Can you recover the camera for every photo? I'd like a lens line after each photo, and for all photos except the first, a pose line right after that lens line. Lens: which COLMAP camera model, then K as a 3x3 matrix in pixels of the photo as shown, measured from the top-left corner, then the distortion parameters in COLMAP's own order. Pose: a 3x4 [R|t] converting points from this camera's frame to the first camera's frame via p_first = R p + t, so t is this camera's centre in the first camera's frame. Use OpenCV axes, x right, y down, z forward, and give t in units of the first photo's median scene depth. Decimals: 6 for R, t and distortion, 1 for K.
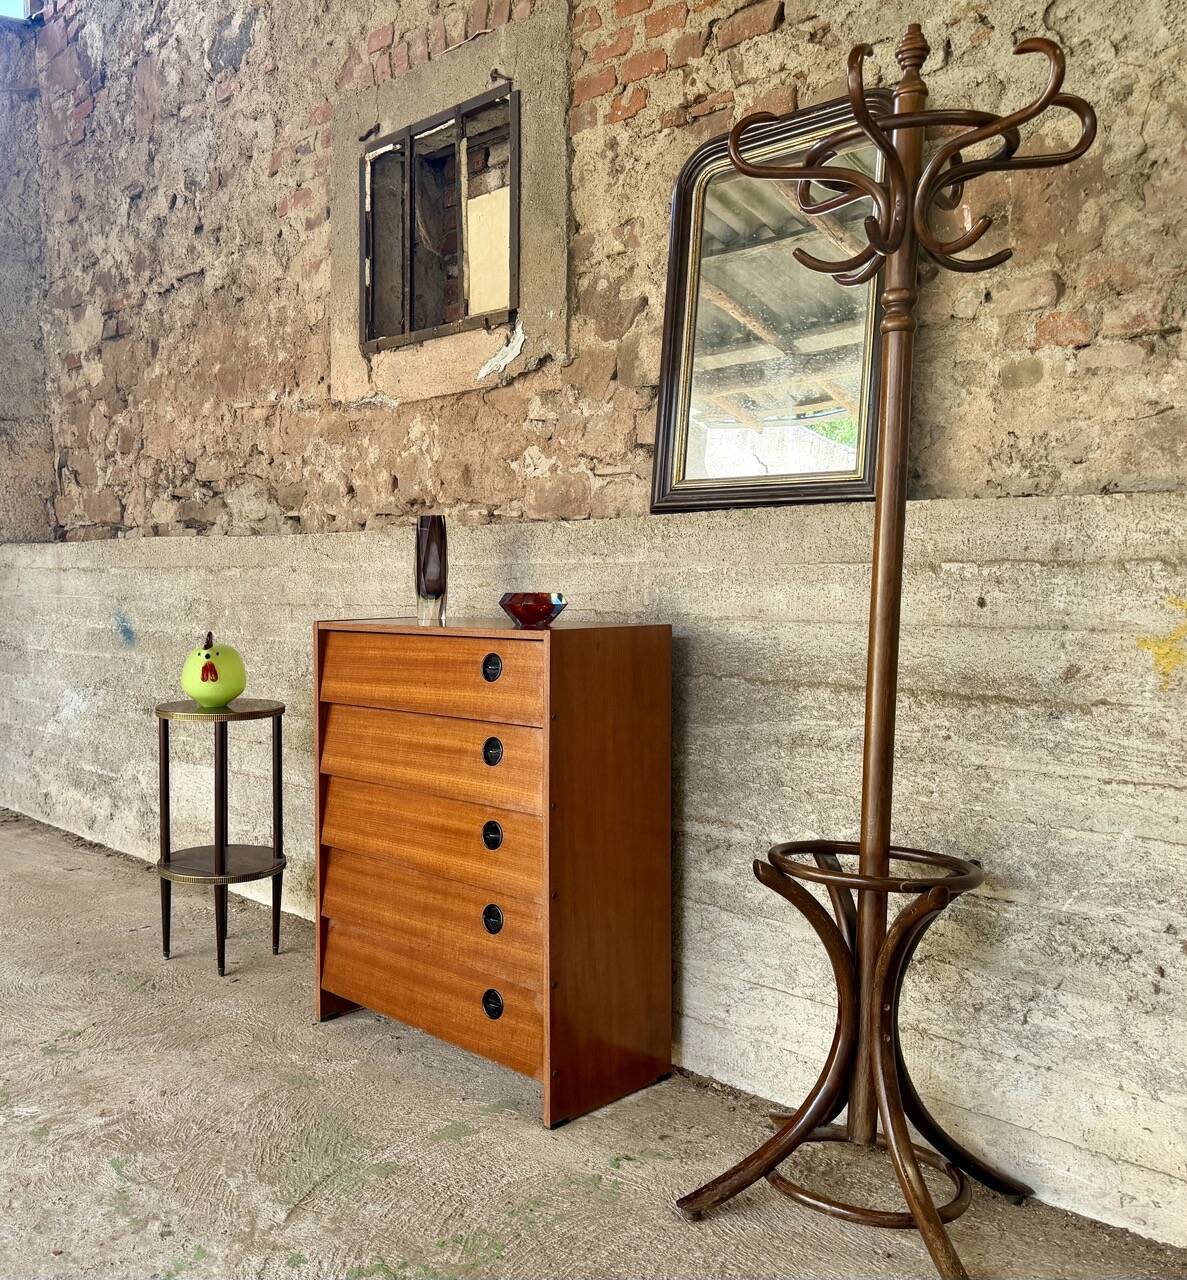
lens RADIAL K [[1190.9, 0, 409.6], [0, 1190.9, 634.8], [0, 0, 1]] dist [0.025948, 0.000000]
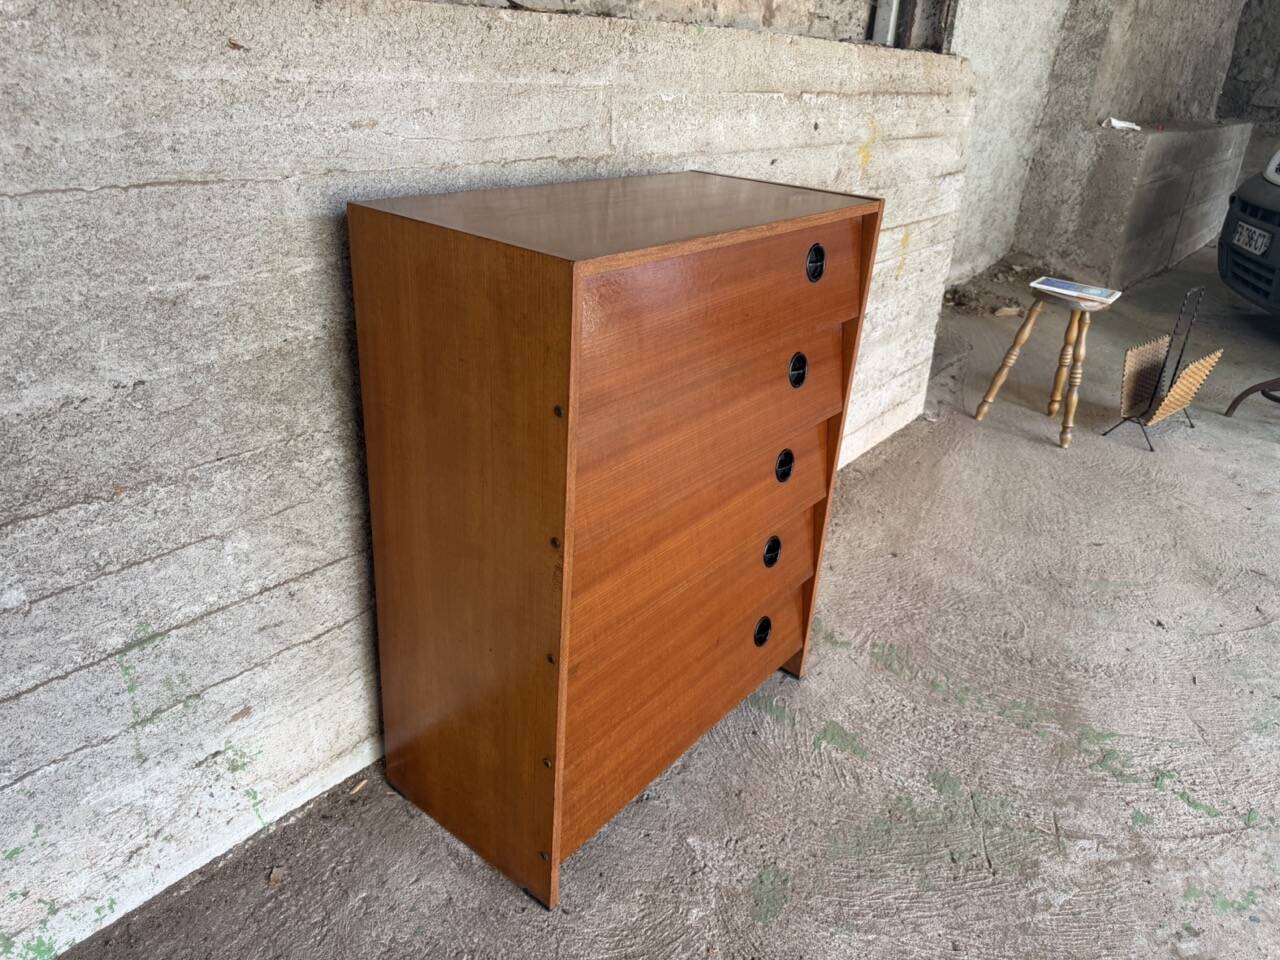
lens RADIAL K [[900.0, 0, 641.2], [0, 900.0, 484.2], [0, 0, 1]] dist [0.036156, -0.048495]
pose [[-0.172548, -0.438234, 0.882144, -0.415673], [-0.015353, 0.896665, 0.442444, -0.085350], [-0.984882, 0.062799, -0.161446, 1.049091]]
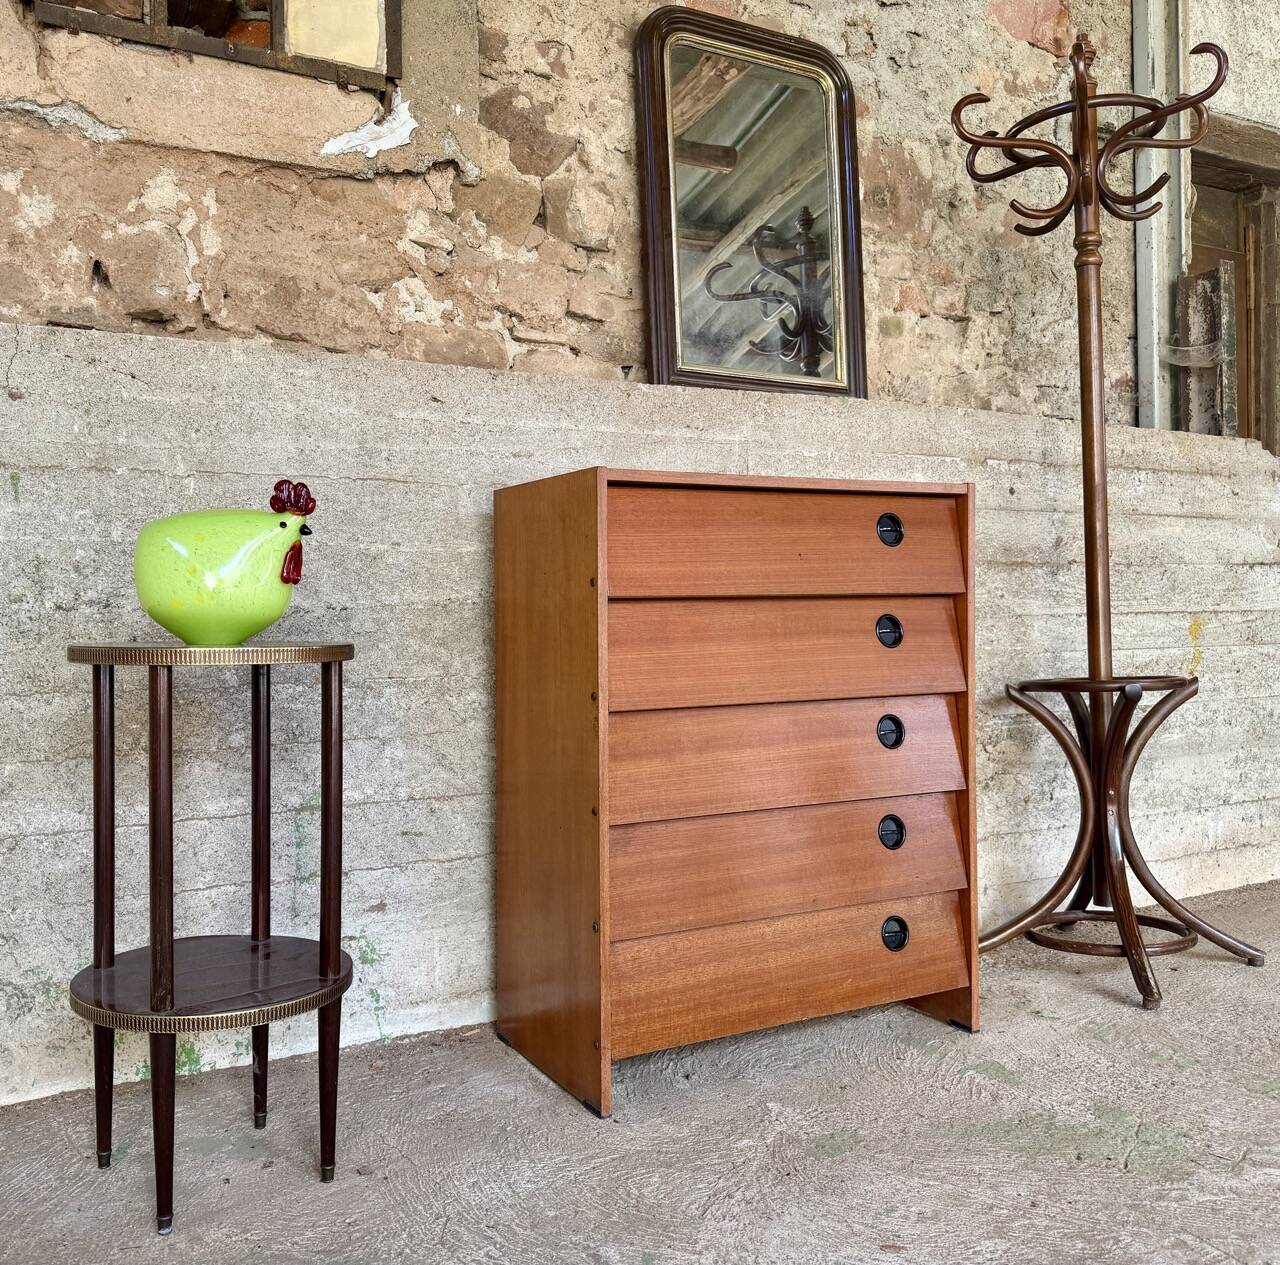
lens RADIAL K [[1191.9, 0, 573.9], [0, 1191.9, 637.1], [0, 0, 1]] dist [0.017585, 0.000000]
pose [[0.244446, -0.018393, 0.969488, -0.695780], [0.058196, 0.998296, 0.004266, 0.075451], [-0.967915, 0.055378, 0.245100, 0.878149]]
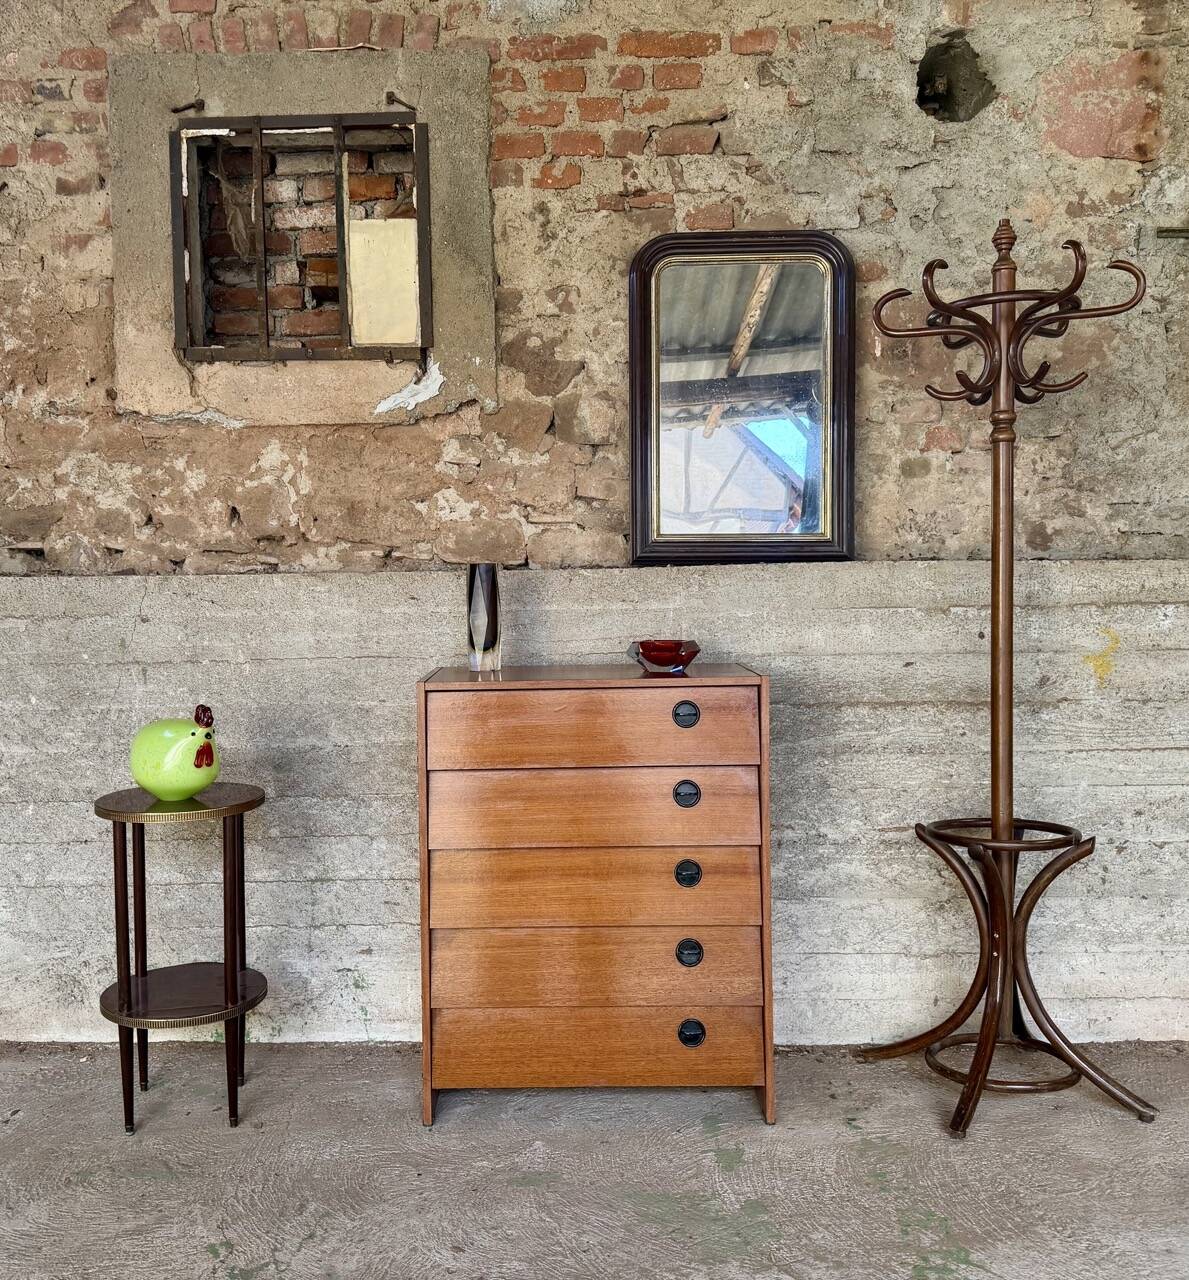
lens RADIAL K [[1190.9, 0, 541.7], [0, 1190.9, 642.4], [0, 0, 1]] dist [0.025948, 0.000000]
pose [[0.681585, -0.049874, 0.730038, -0.680435], [0.050595, 0.998499, 0.020977, -0.056450], [-0.729988, 0.022639, 0.683085, 0.321140]]
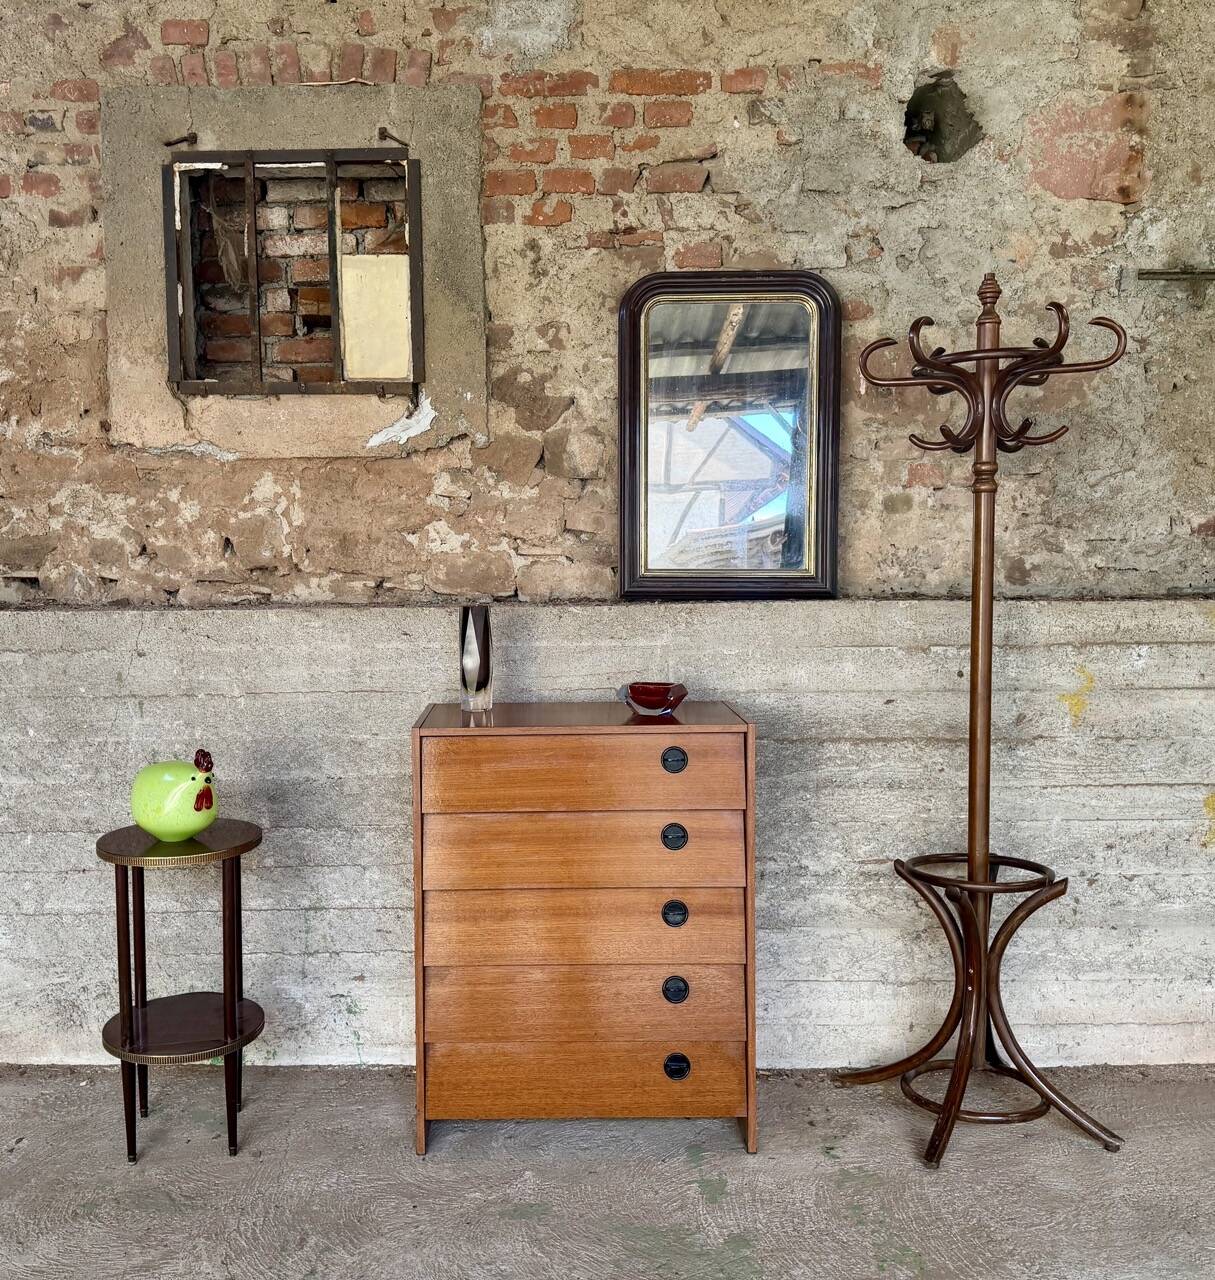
lens RADIAL K [[1192.1, 0, 532.5], [0, 1192.1, 647.2], [0, 0, 1]] dist [0.028481, 0.000000]
pose [[0.673277, -0.067606, 0.736293, -0.702579], [0.045854, 0.997712, 0.049680, -0.117214], [-0.737967, 0.000313, 0.674837, 0.312987]]
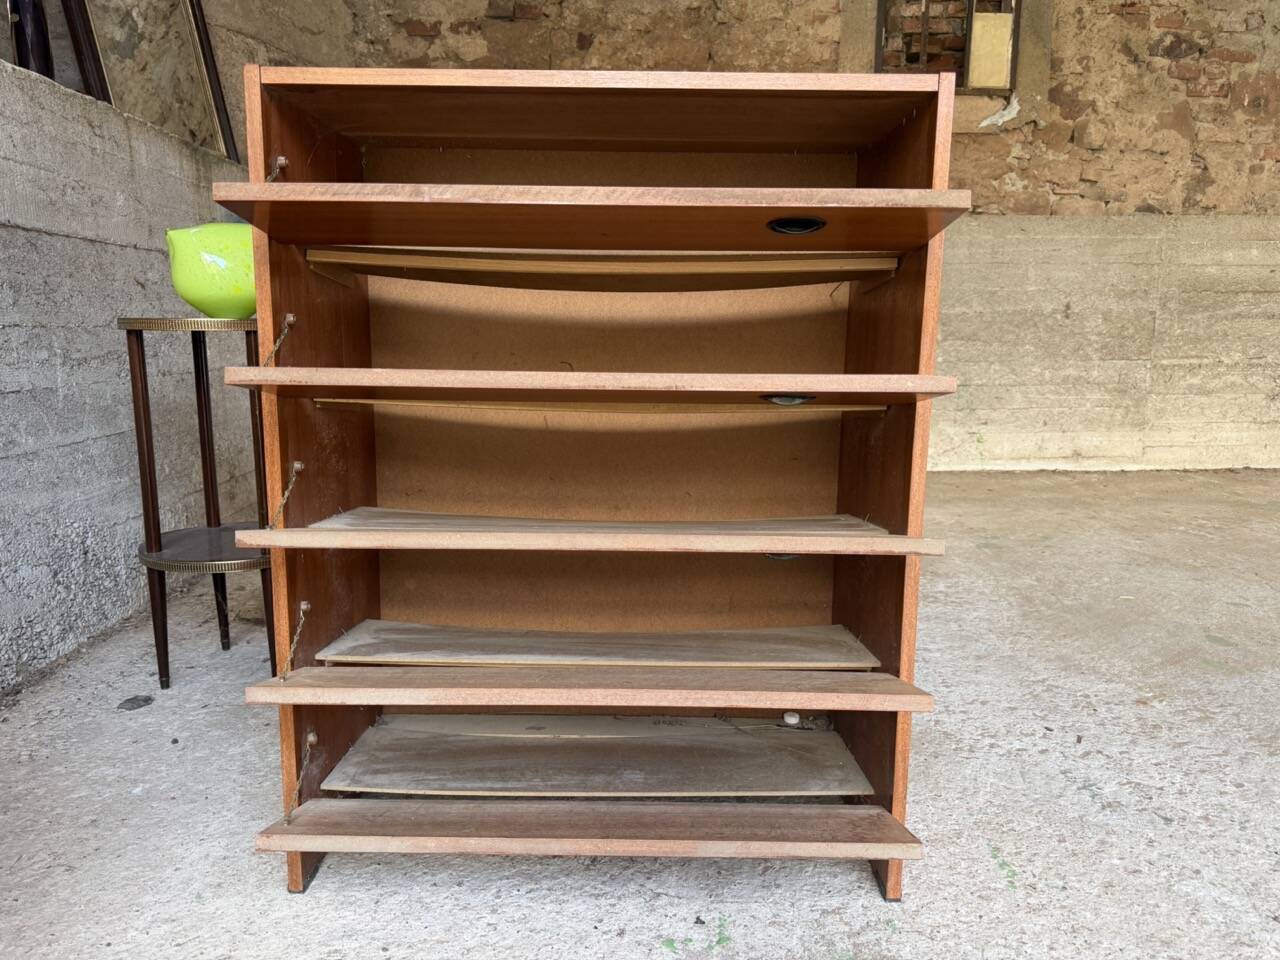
lens RADIAL K [[911.0, 0, 635.8], [0, 911.0, 480.8], [0, 0, 1]] dist [0.006920, -0.013395]
pose [[0.605933, -0.149104, 0.781417, -1.612911], [0.039307, 0.986690, 0.157793, 0.067102], [-0.794544, -0.064896, 0.603729, 0.711845]]
